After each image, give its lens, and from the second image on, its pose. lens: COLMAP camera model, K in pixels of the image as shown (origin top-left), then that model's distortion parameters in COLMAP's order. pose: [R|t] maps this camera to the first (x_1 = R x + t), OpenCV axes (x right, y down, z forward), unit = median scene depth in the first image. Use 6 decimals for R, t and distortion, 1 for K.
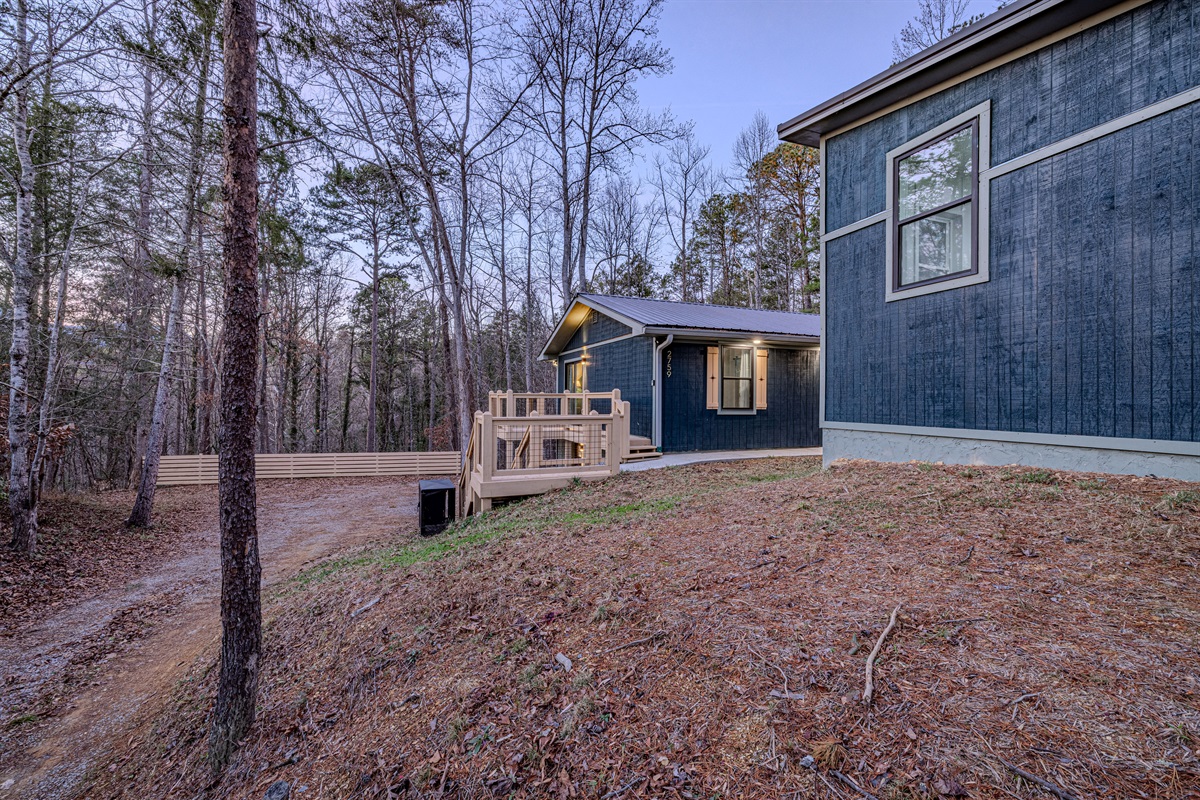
lens RADIAL K [[497.2, 0, 601.1], [0, 497.2, 399.1], [0, 0, 1]] dist [0.002772, 0.000999]
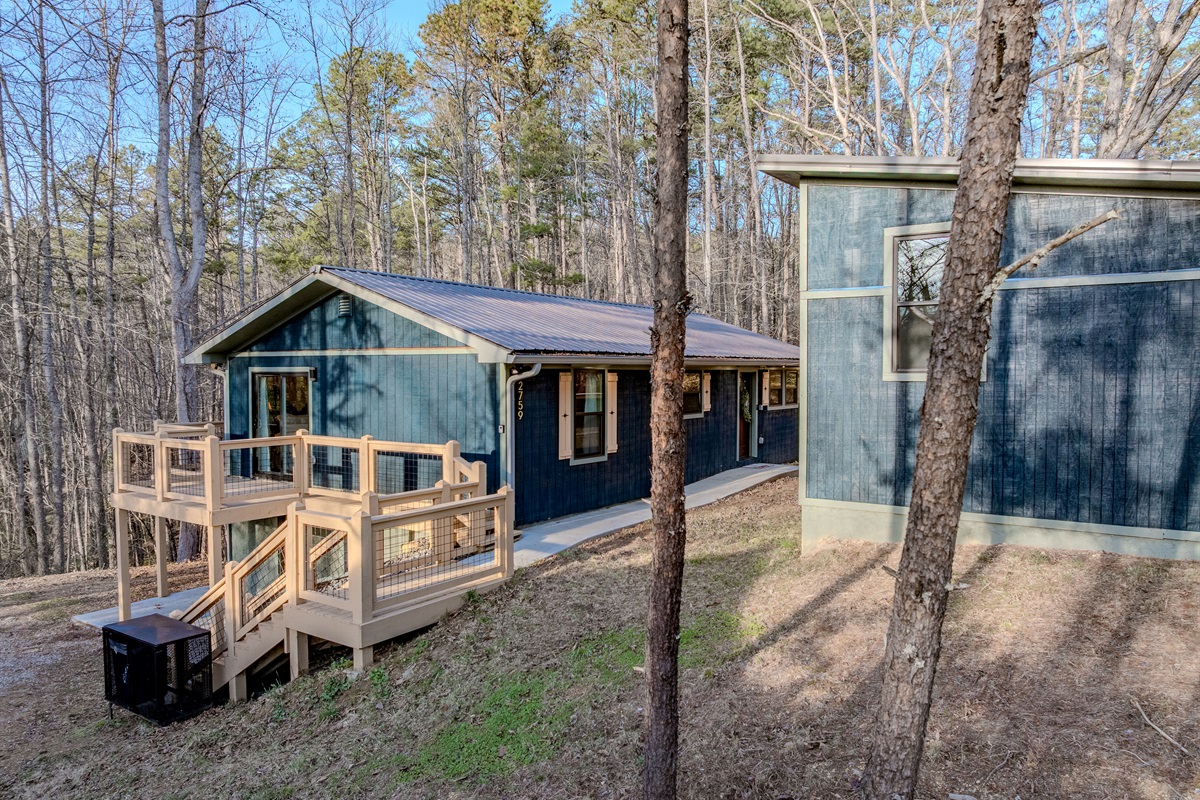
lens RADIAL K [[839.6, 0, 608.1], [0, 839.6, 402.9], [0, 0, 1]] dist [-0.003477, 0.007423]
pose [[0.816196, -0.024947, 0.577236, -0.390017], [-0.000066, 0.999063, 0.043272, -0.104295], [-0.577775, -0.035357, 0.815430, -0.020970]]
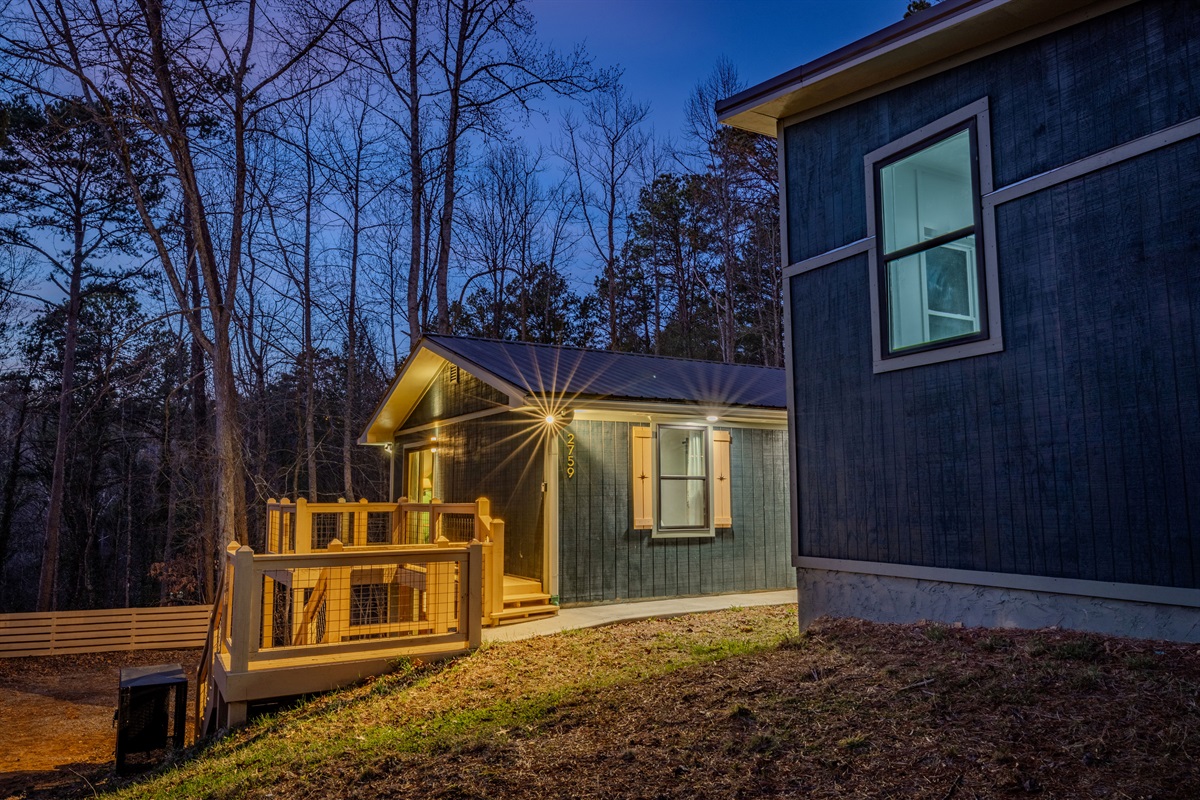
lens RADIAL K [[839.6, 0, 601.5], [0, 839.6, 404.3], [0, 0, 1]] dist [-0.003477, 0.007423]
pose [[0.990733, 0.003888, 0.135770, 0.031049], [0.011274, 0.993787, -0.110727, -0.016893], [-0.135357, 0.111231, 0.984533, -0.016532]]
